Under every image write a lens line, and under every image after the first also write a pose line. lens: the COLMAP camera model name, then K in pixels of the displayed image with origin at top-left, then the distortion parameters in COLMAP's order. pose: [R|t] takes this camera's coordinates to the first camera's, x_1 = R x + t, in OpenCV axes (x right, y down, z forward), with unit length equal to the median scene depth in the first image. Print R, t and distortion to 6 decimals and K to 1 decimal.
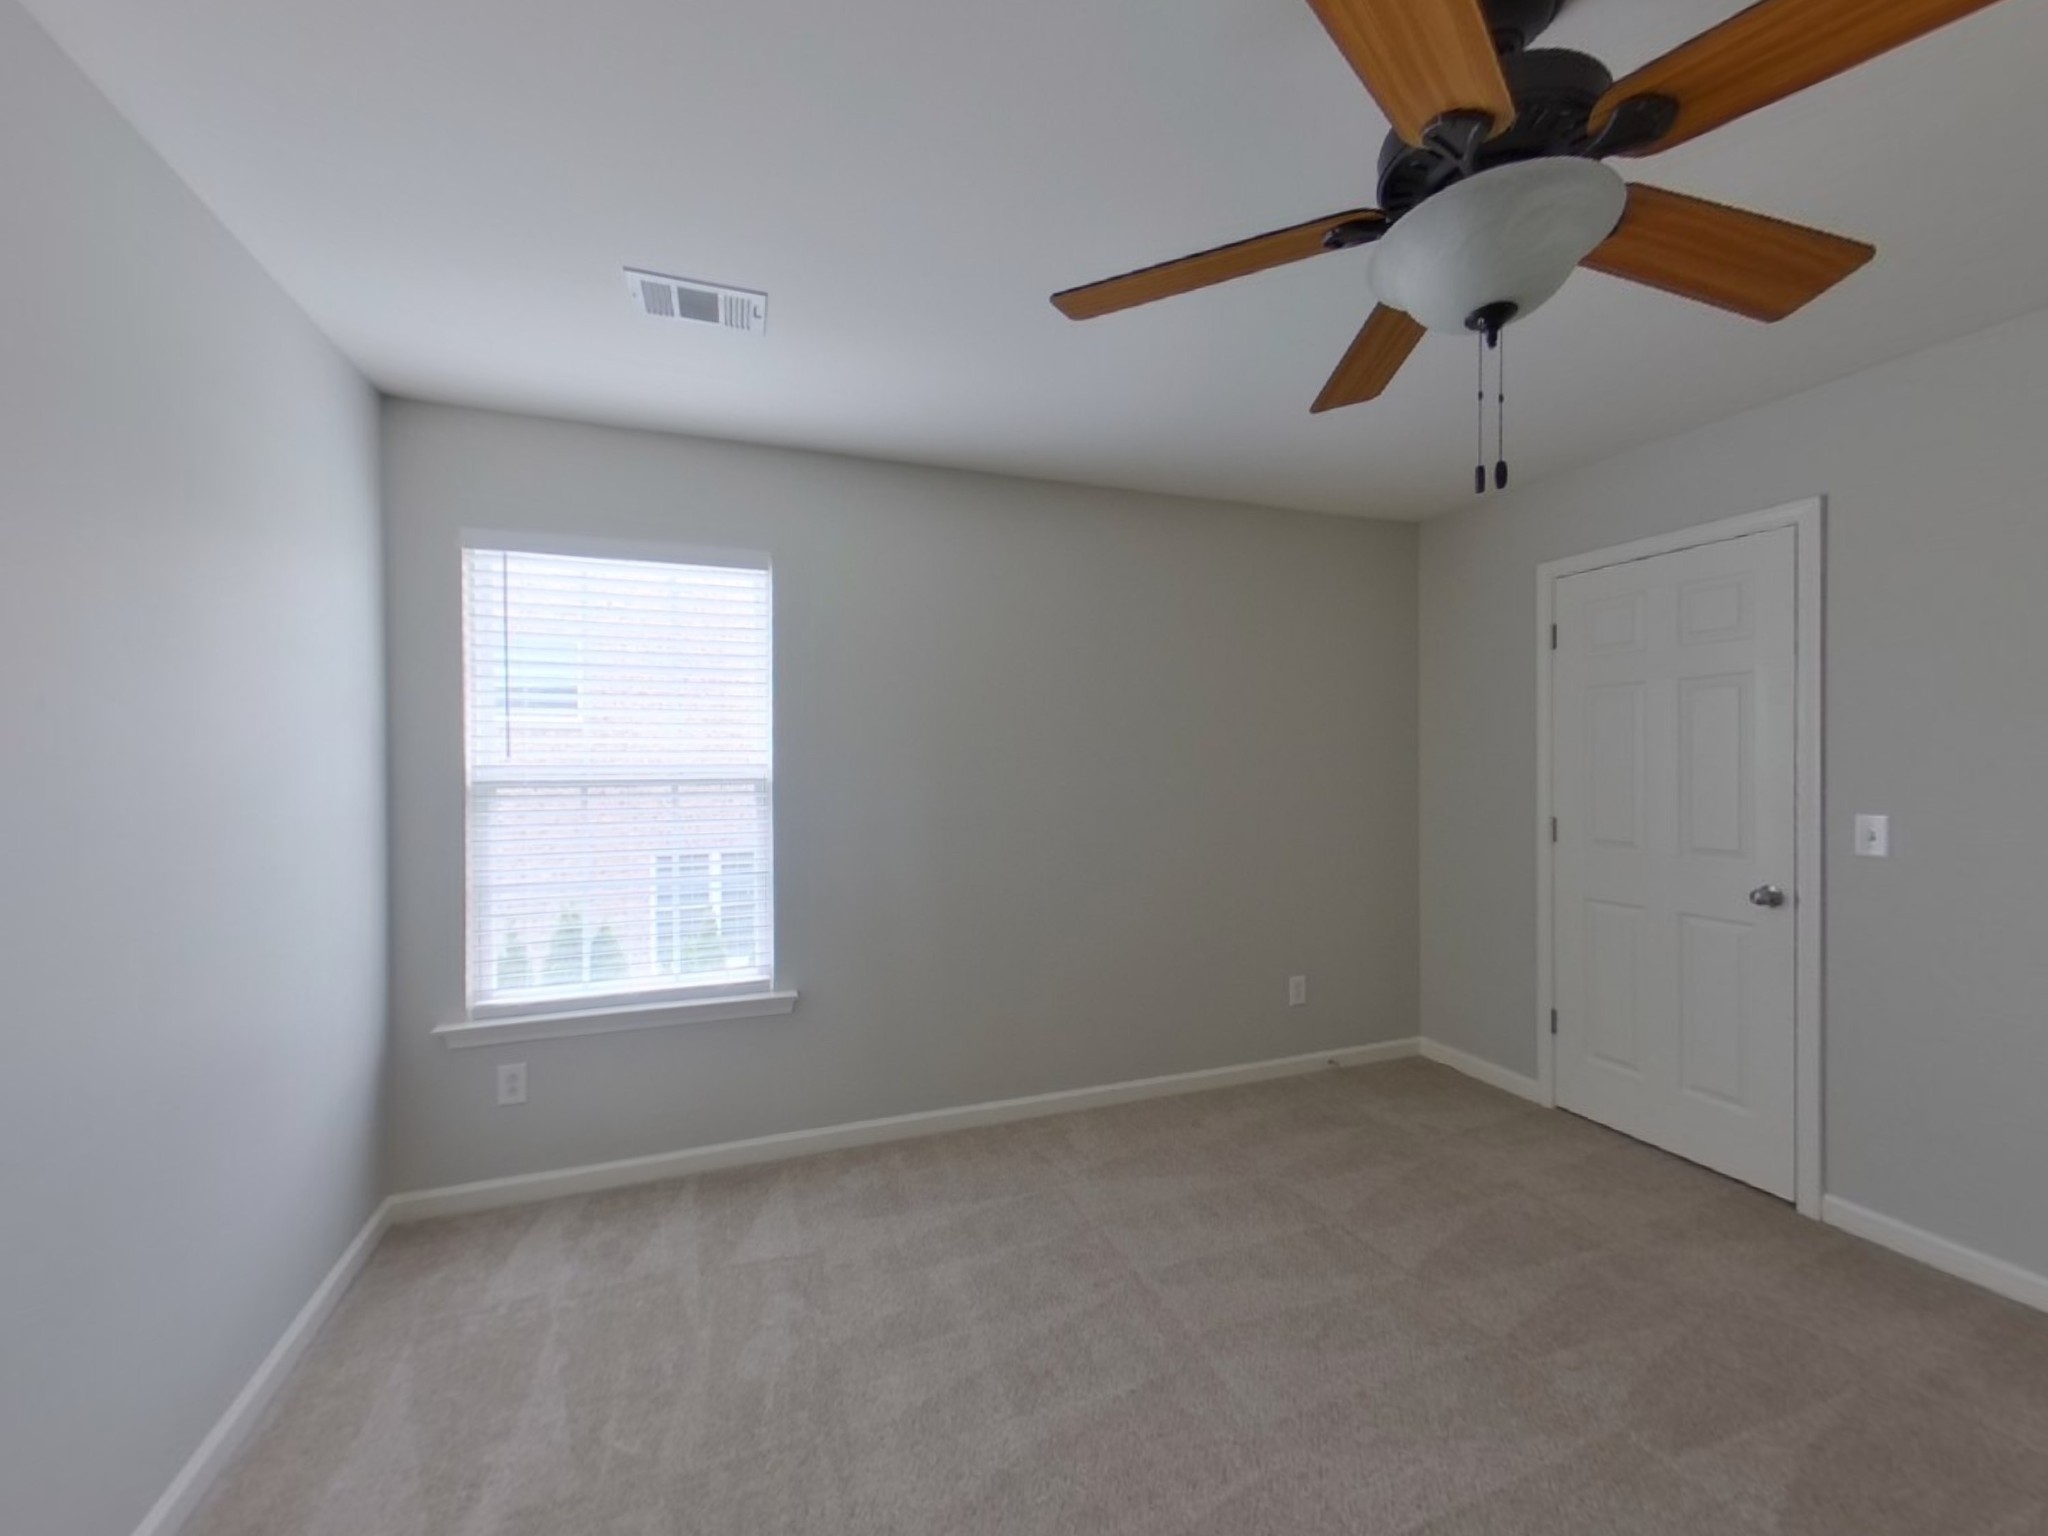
lens RADIAL K [[838.6, 0, 1024.0], [0, 838.6, 768.0], [0, 0, 1]] dist [-0.000452, 0.000107]
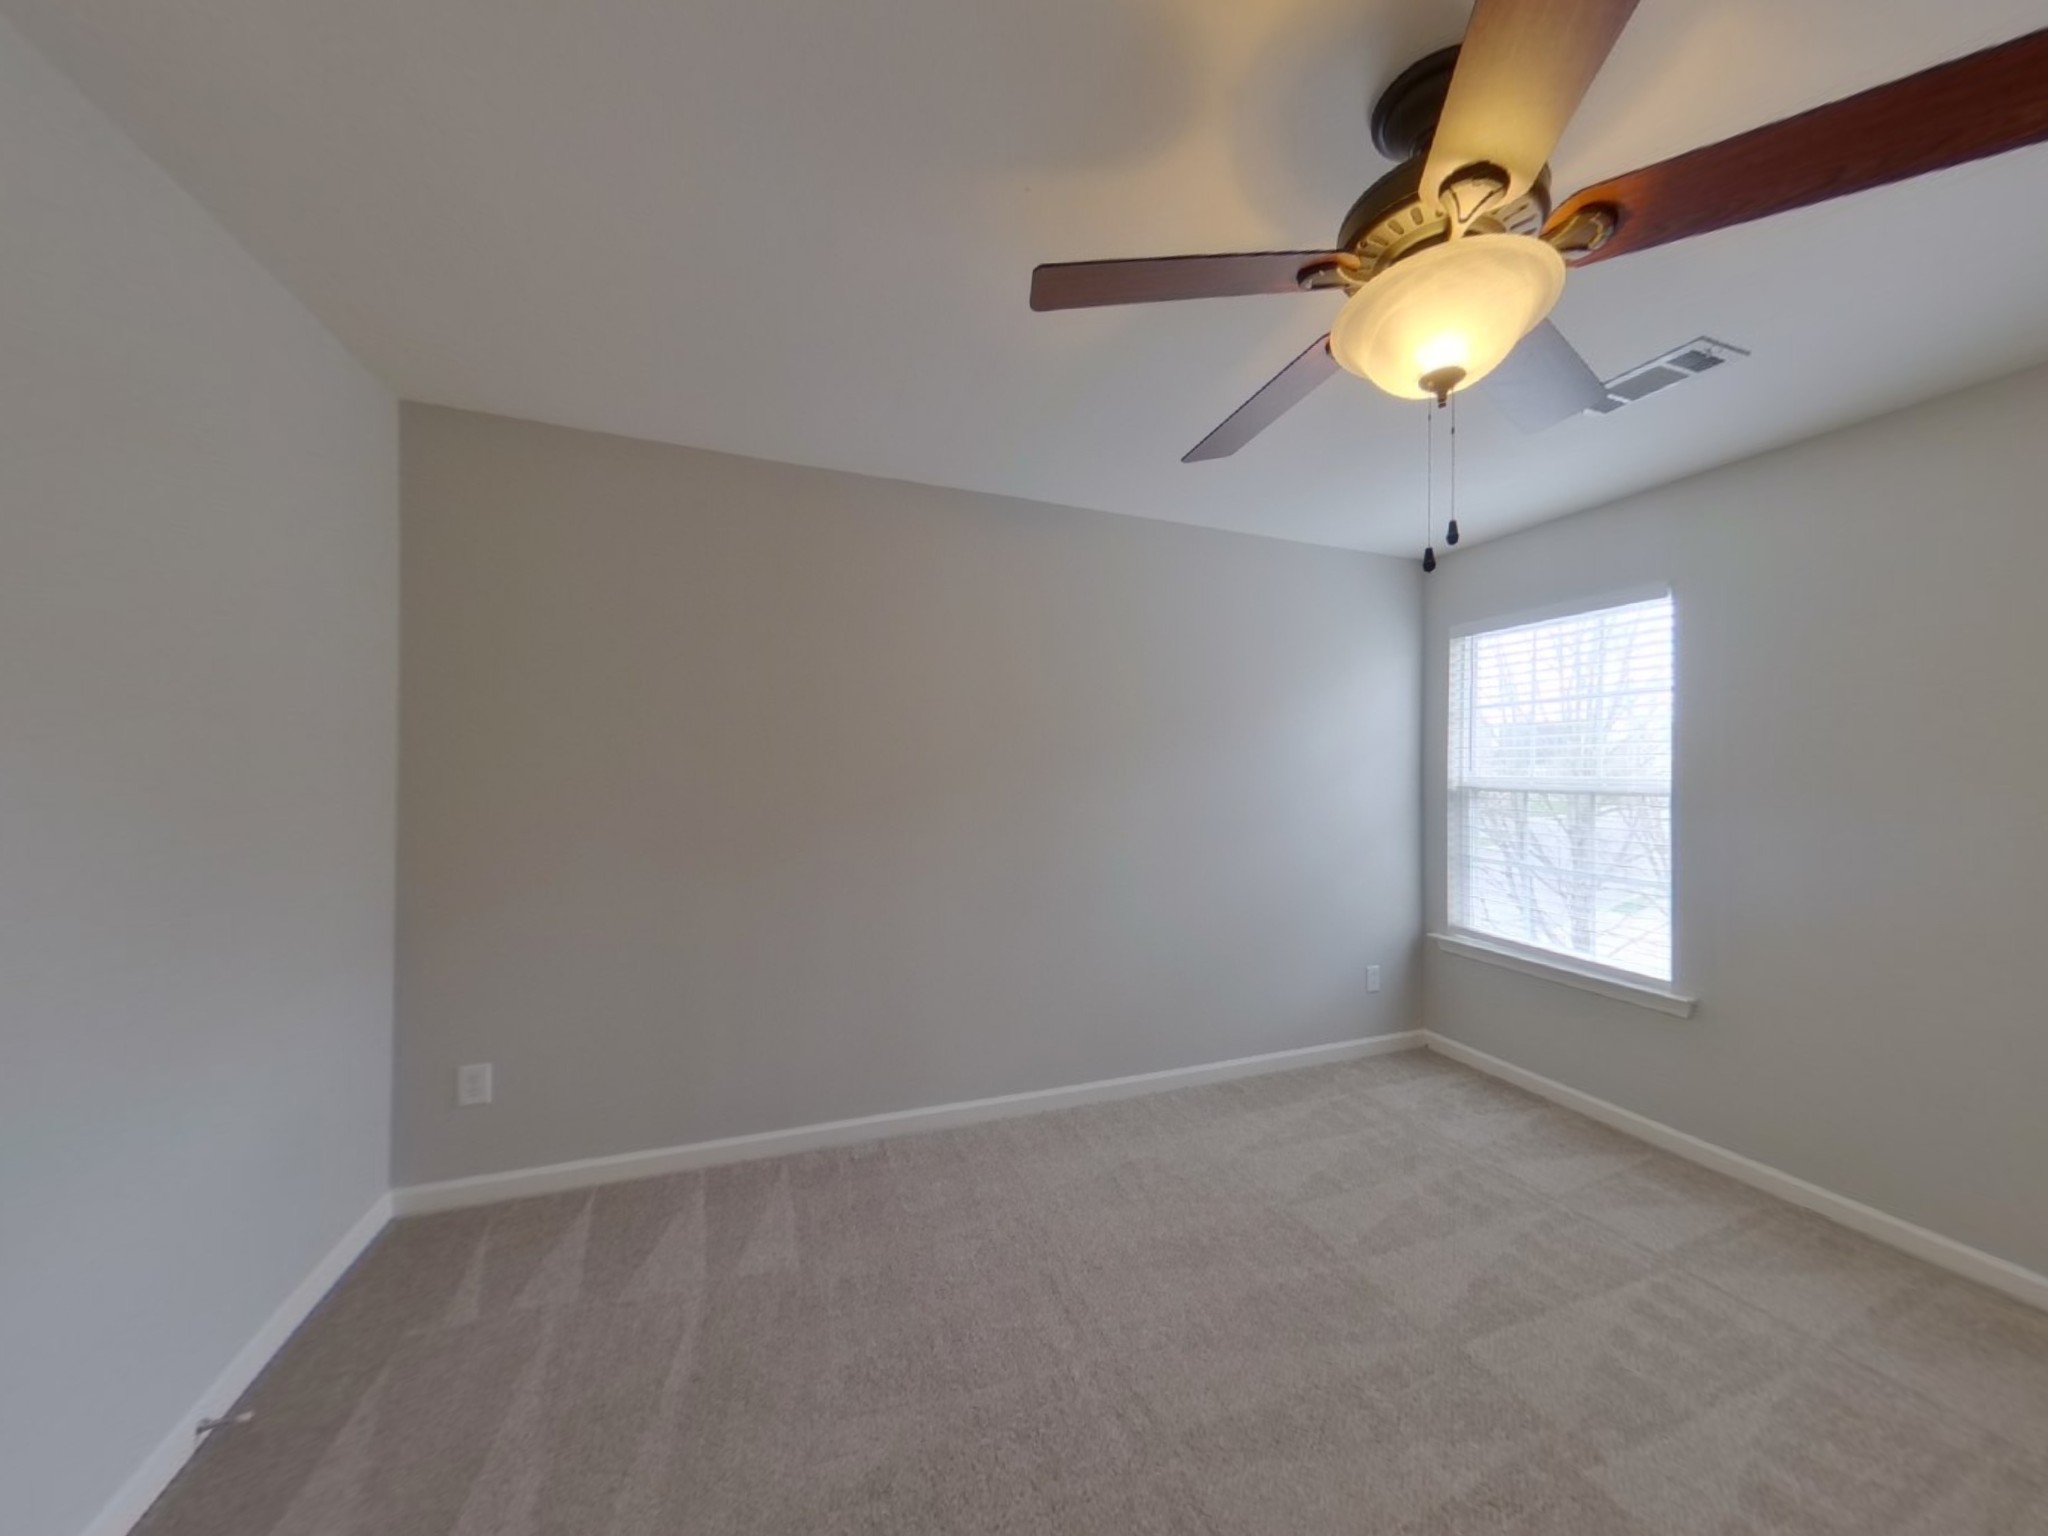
lens RADIAL K [[838.6, 0, 1024.0], [0, 838.6, 768.0], [0, 0, 1]] dist [-0.000452, 0.000107]
pose [[-0.083461, 0.001856, -0.996509, 0.953763], [-0.001427, 0.999997, 0.001982, -0.020925], [0.996510, 0.001587, -0.083458, 0.314344]]
